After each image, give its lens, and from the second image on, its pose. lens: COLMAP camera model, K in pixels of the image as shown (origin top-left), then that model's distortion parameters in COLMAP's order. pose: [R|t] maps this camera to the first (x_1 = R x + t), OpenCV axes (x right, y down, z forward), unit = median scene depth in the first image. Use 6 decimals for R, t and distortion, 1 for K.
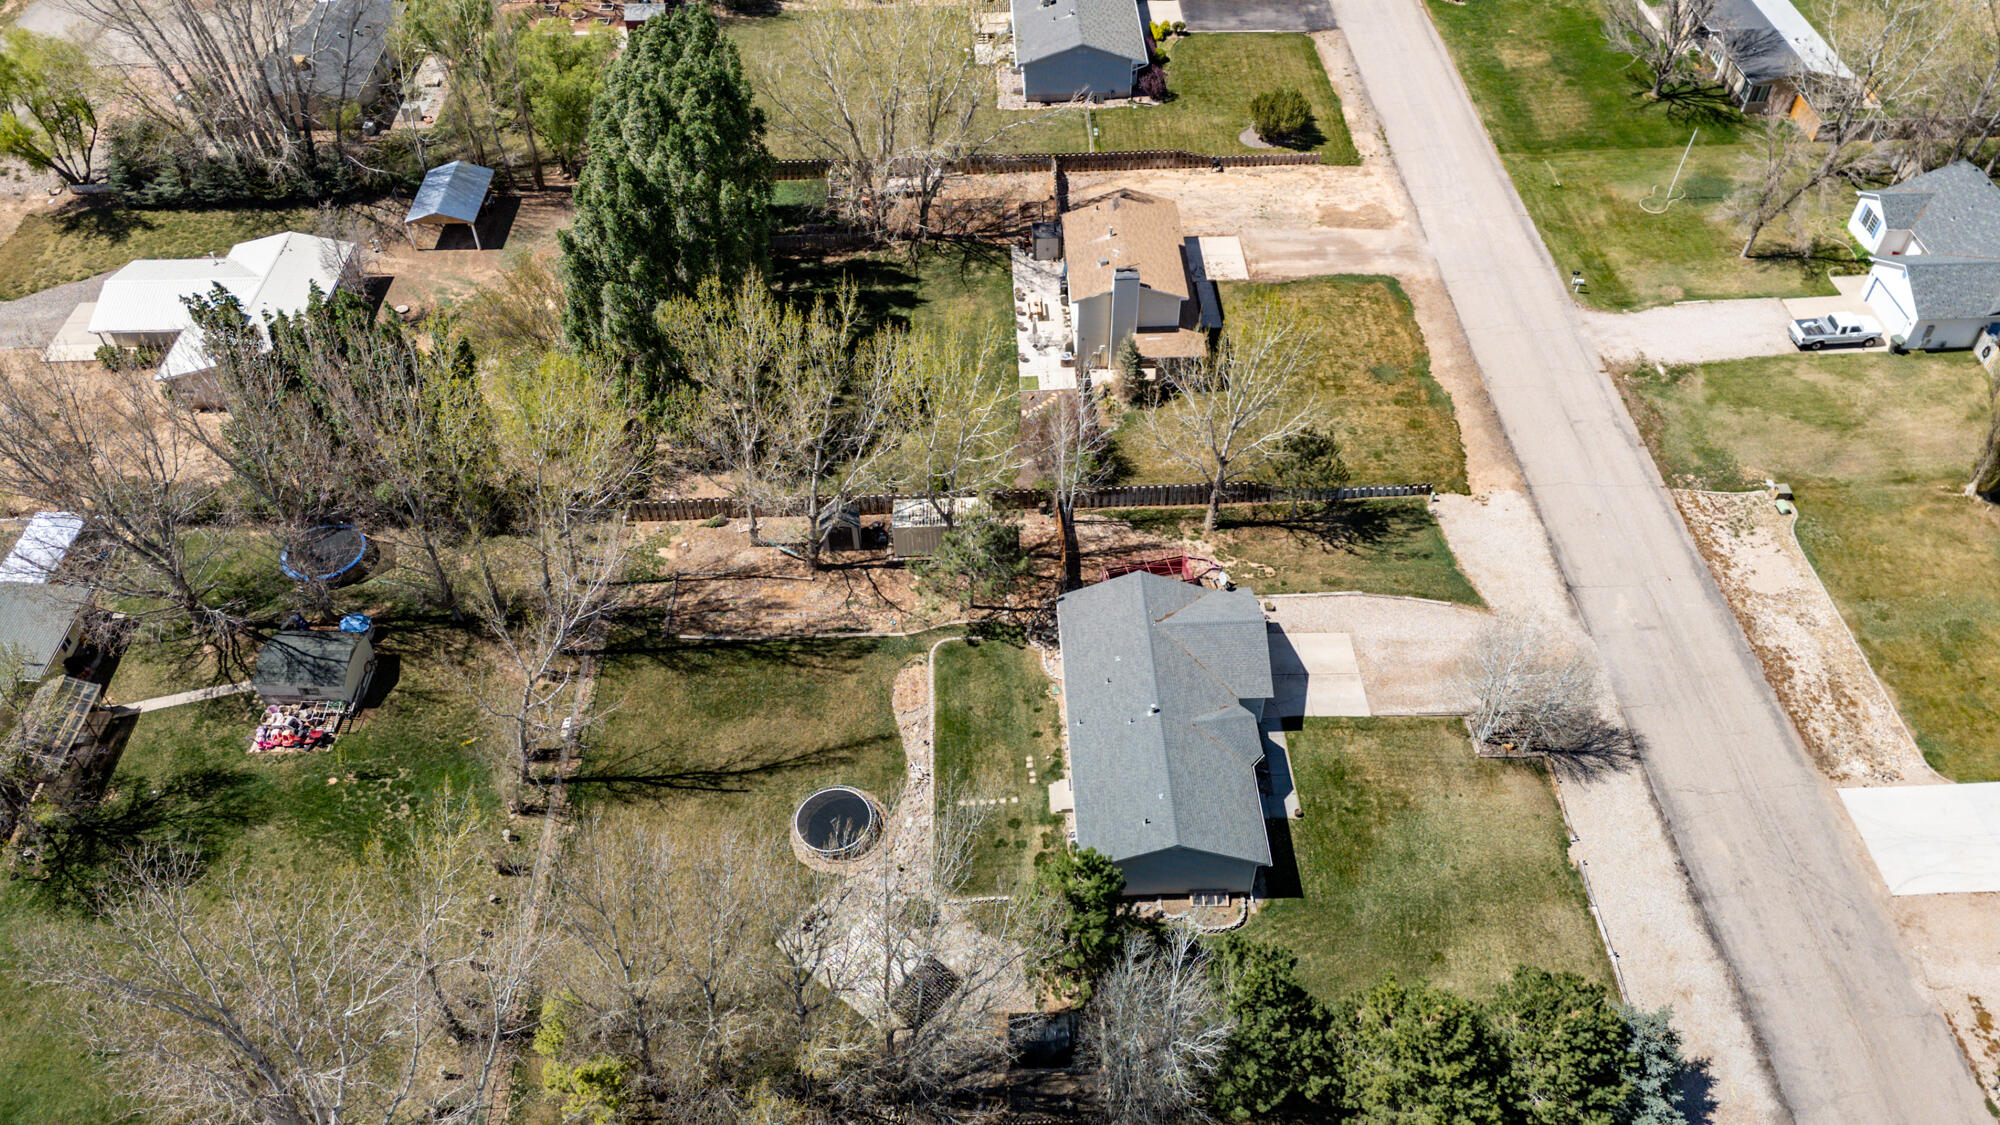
lens RADIAL K [[1464.9, 0, 1005.9], [0, 1464.9, 553.9], [0, 0, 1]] dist [0.088022, -0.090473]
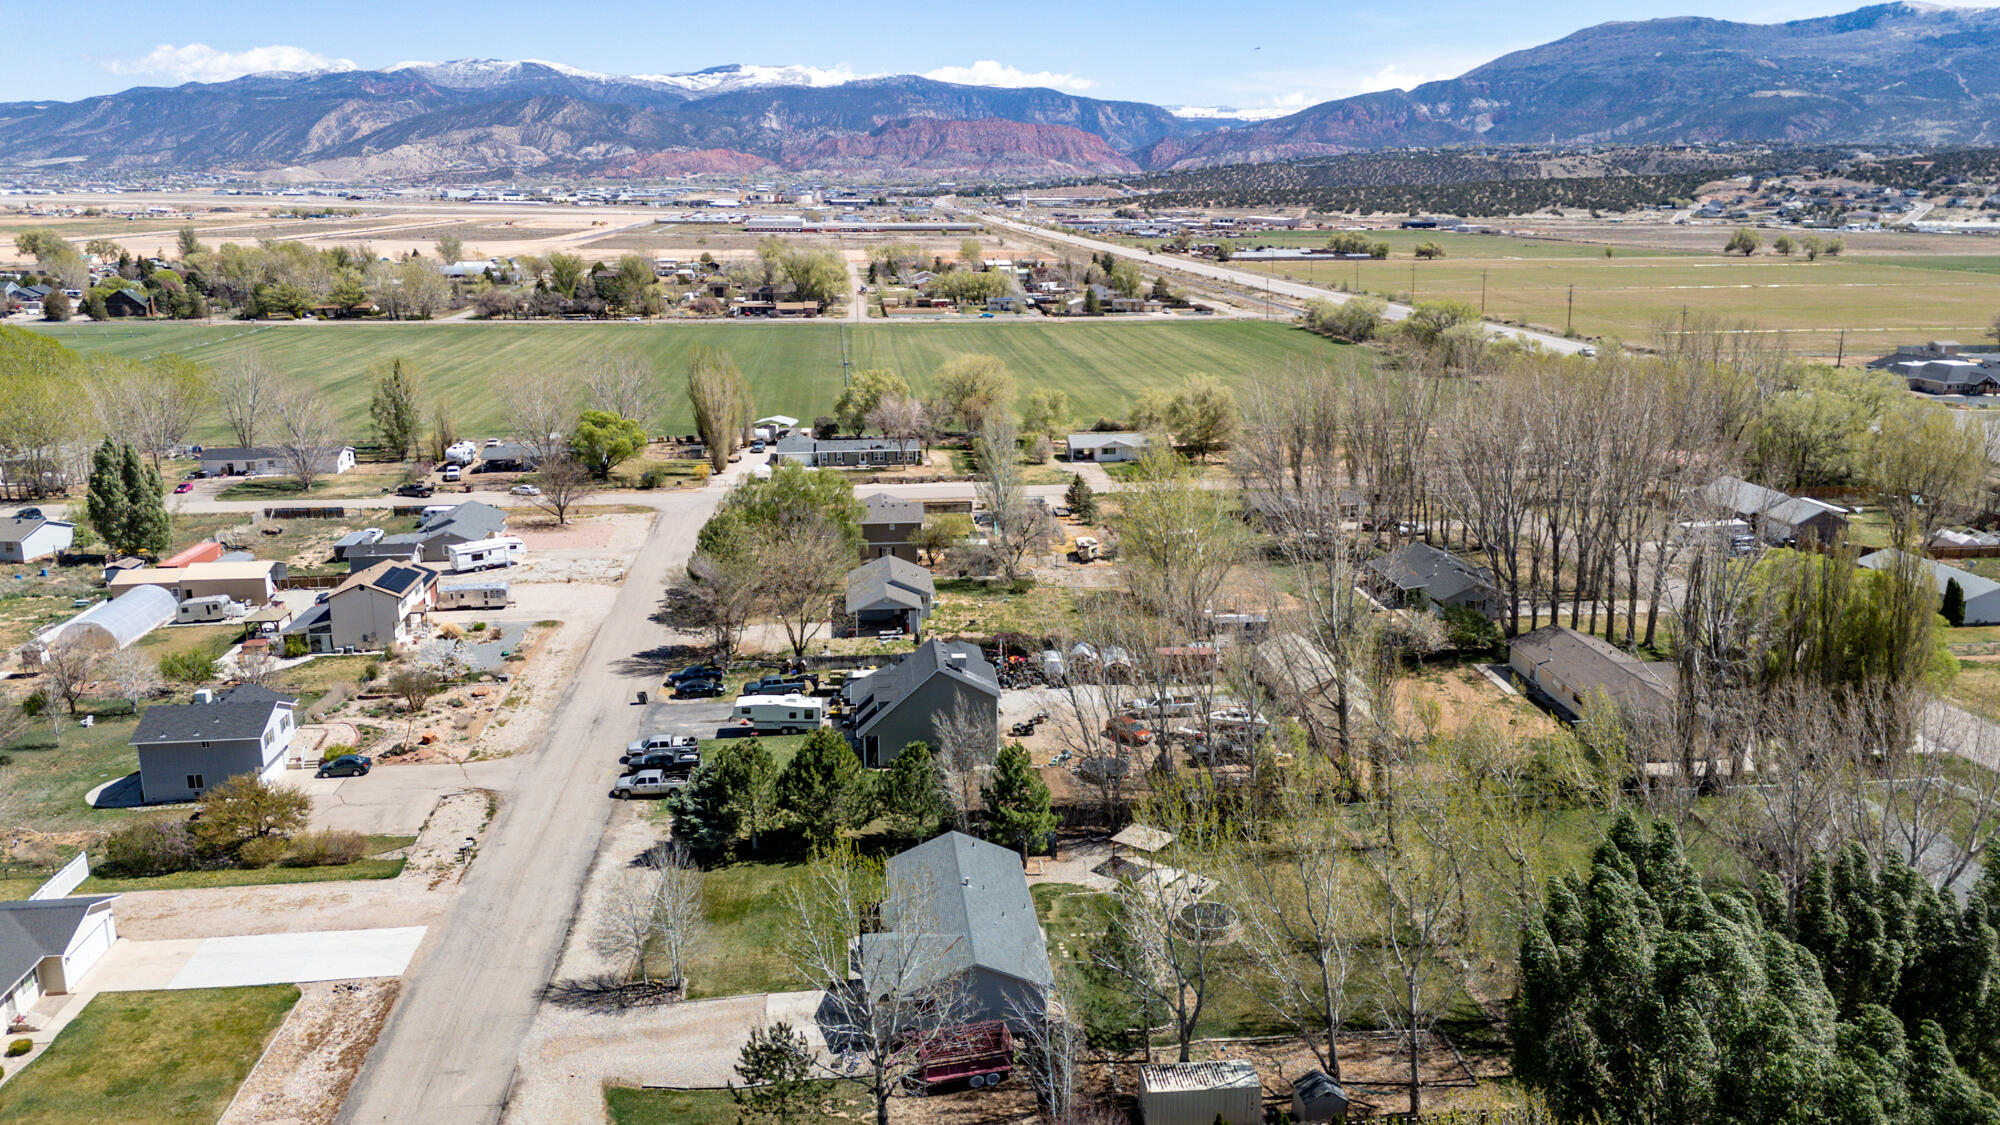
lens RADIAL K [[1464.9, 0, 1005.9], [0, 1464.9, 553.9], [0, 0, 1]] dist [0.088022, -0.090473]
pose [[-0.996612, 0.027837, -0.077399, 0.131405], [-0.052580, 0.508010, 0.859745, -0.939691], [0.063252, 0.860901, -0.504825, 1.170718]]
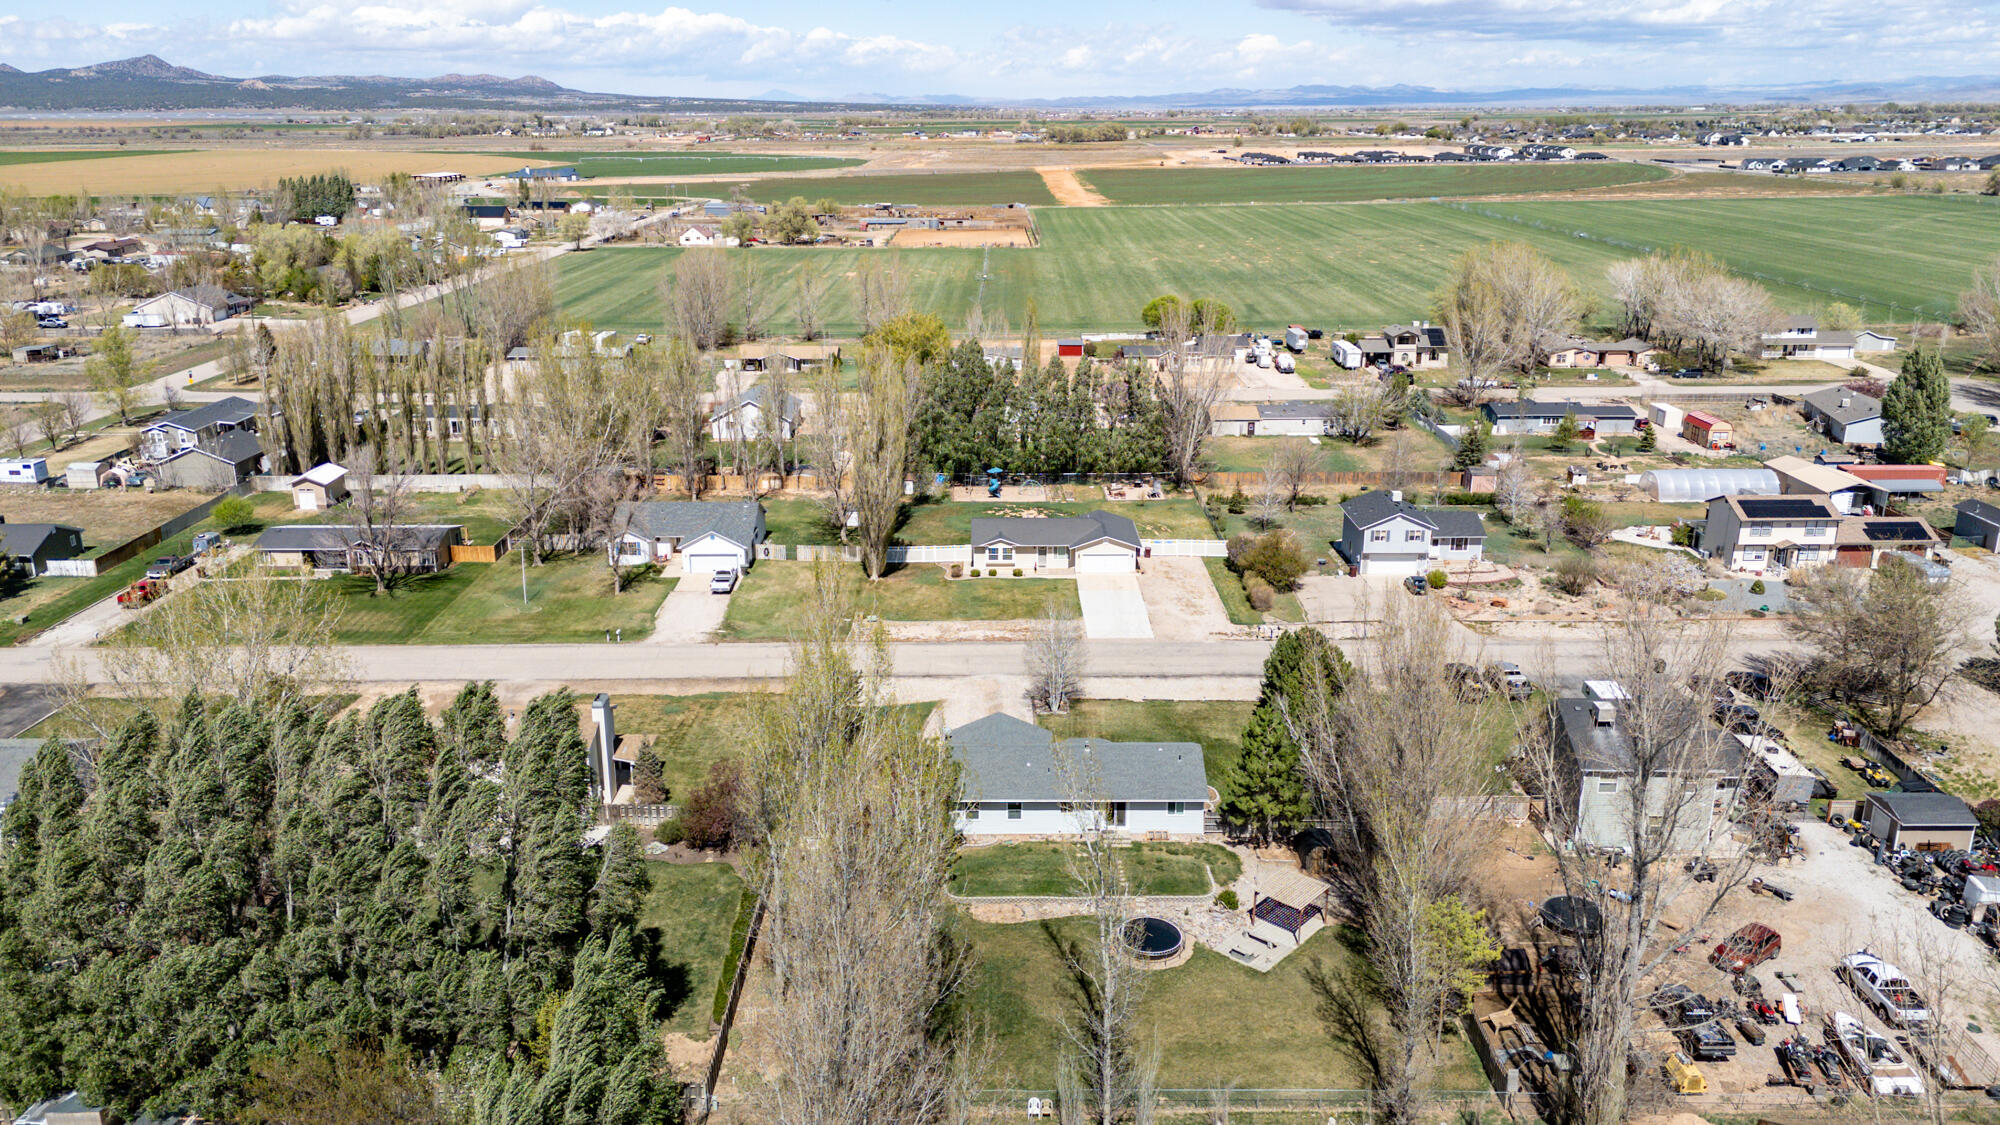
lens RADIAL K [[1464.9, 0, 1005.9], [0, 1464.9, 553.9], [0, 0, 1]] dist [0.088022, -0.090473]
pose [[0.032018, -0.286063, 0.957676, -0.978078], [0.714774, 0.676294, 0.178116, -0.261681], [-0.698622, 0.678819, 0.226124, 0.518888]]
